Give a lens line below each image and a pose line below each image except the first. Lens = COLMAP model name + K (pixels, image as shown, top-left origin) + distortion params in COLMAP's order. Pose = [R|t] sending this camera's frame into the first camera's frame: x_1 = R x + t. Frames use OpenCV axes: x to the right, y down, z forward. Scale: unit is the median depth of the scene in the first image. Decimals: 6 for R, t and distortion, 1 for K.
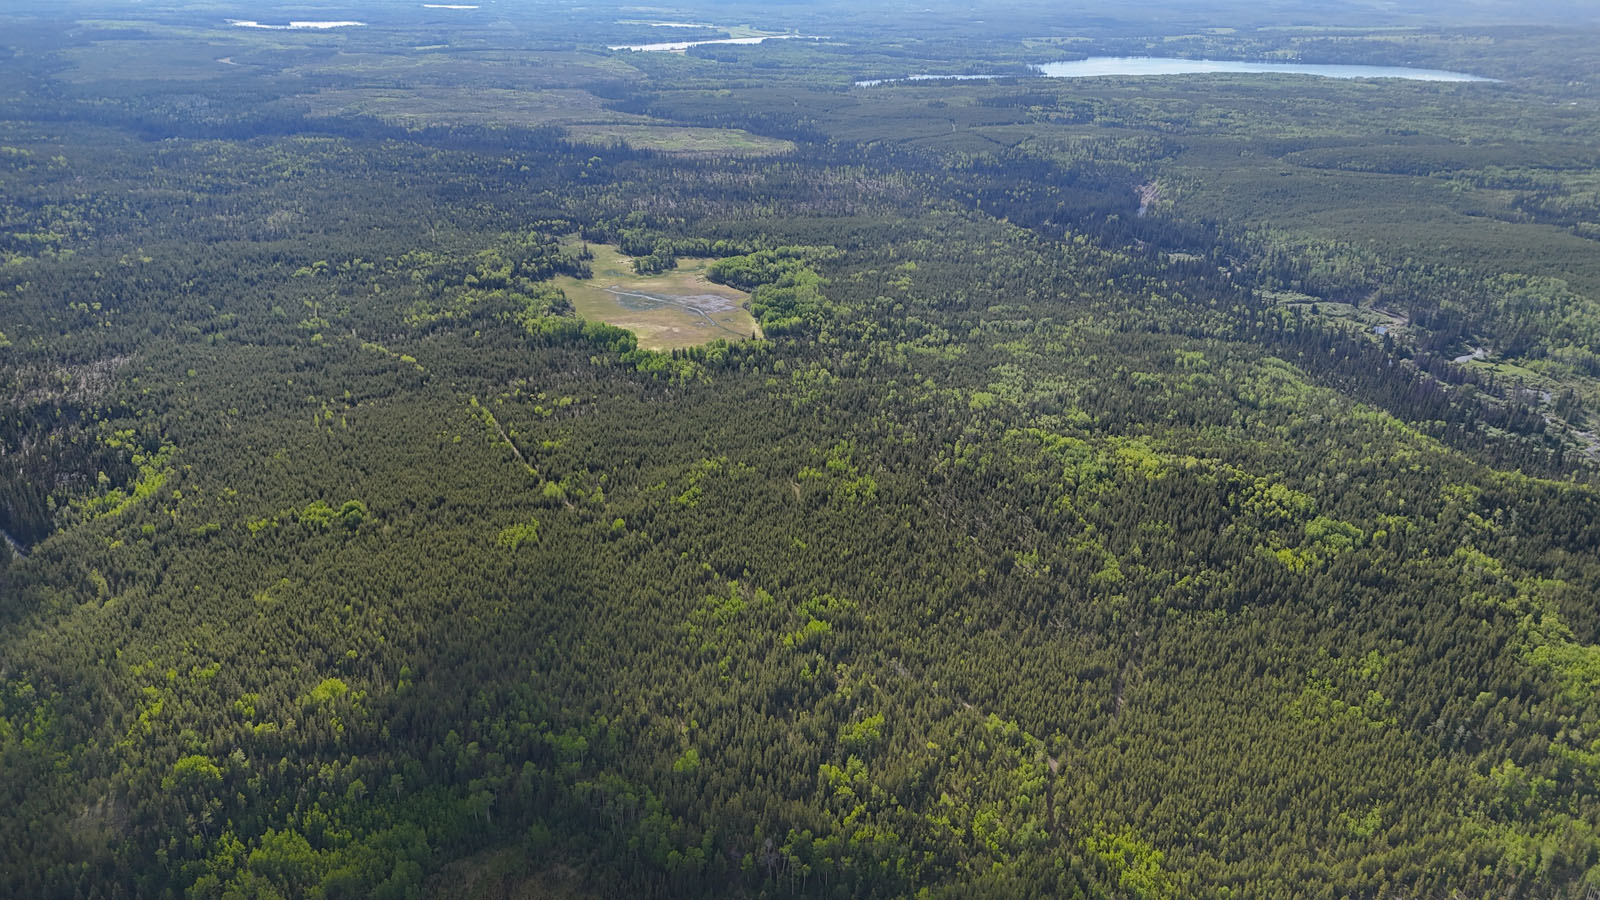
lens RADIAL K [[1167.5, 0, 800.0], [0, 1167.5, 450.0], [0, 0, 1]] dist [0.072457, -0.063350]
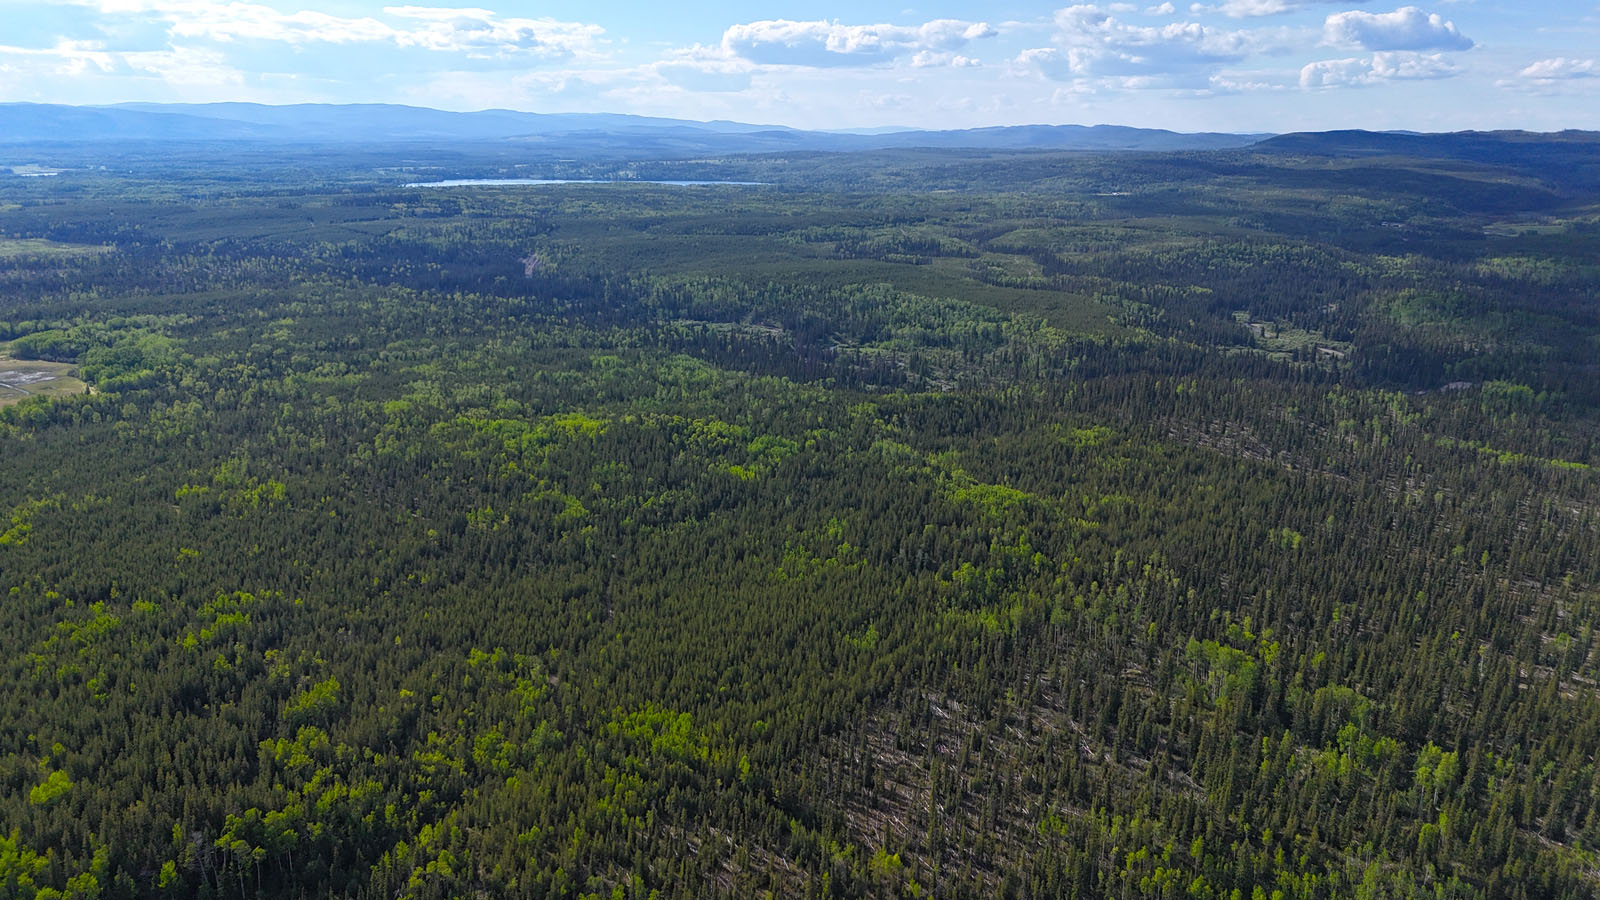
lens RADIAL K [[1179.4, 0, 807.4], [0, 1179.4, 396.9], [0, 0, 1]] dist [0.058729, -0.042021]
pose [[0.865703, -0.121784, 0.485517, -0.018390], [0.201075, 0.972861, -0.114500, 0.157190], [-0.458396, 0.196749, 0.866697, 0.085014]]
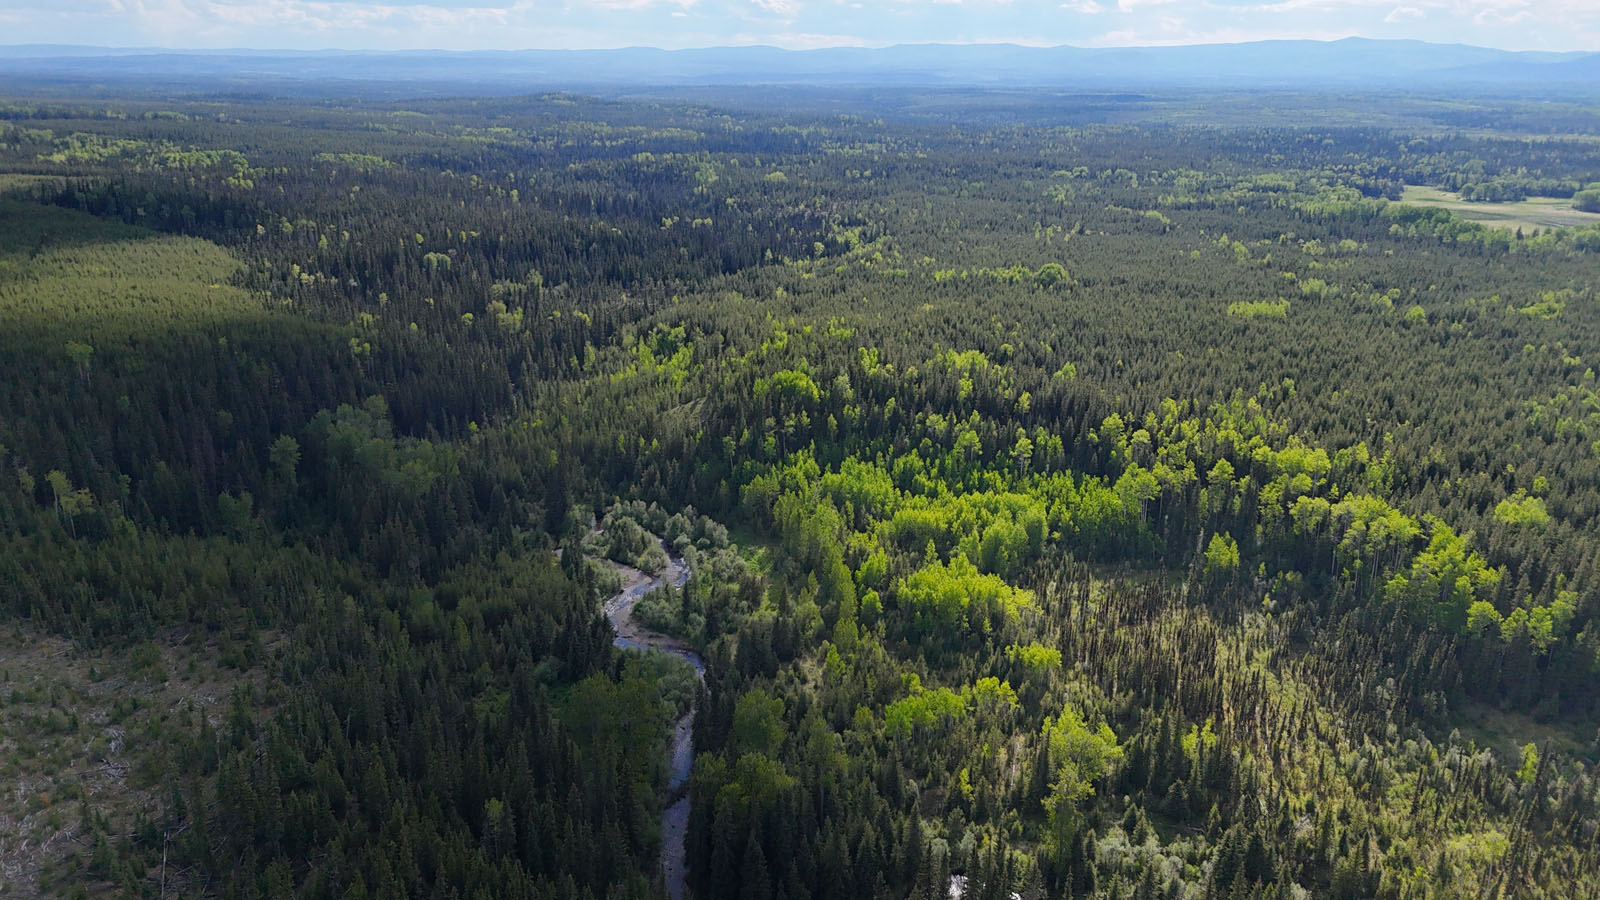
lens RADIAL K [[1167.5, 0, 800.0], [0, 1167.5, 450.0], [0, 0, 1]] dist [0.072457, -0.063350]
pose [[0.807781, 0.160680, -0.567161, -0.044318], [-0.216023, 0.975890, -0.031197, 0.243648], [0.548473, 0.147720, 0.823016, 0.271358]]
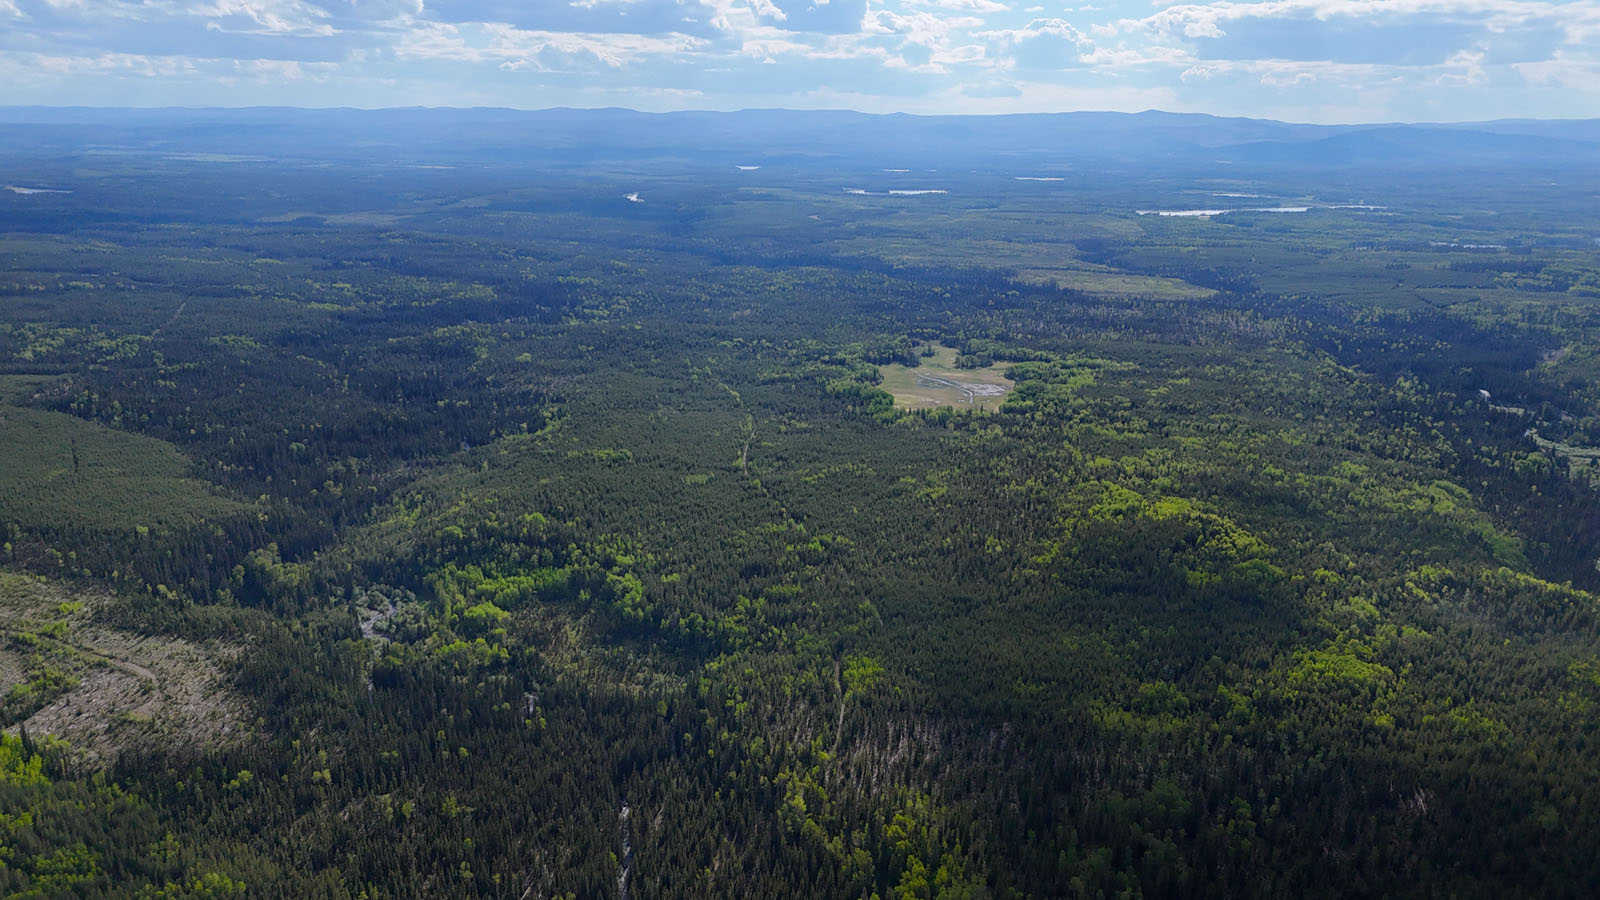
lens RADIAL K [[1179.4, 0, 807.4], [0, 1179.4, 396.9], [0, 0, 1]] dist [0.058729, -0.042021]
pose [[0.871679, 0.098087, -0.480161, 0.646177], [-0.182612, 0.974216, -0.132499, 0.149408], [0.454784, 0.203180, 0.867116, -0.324245]]
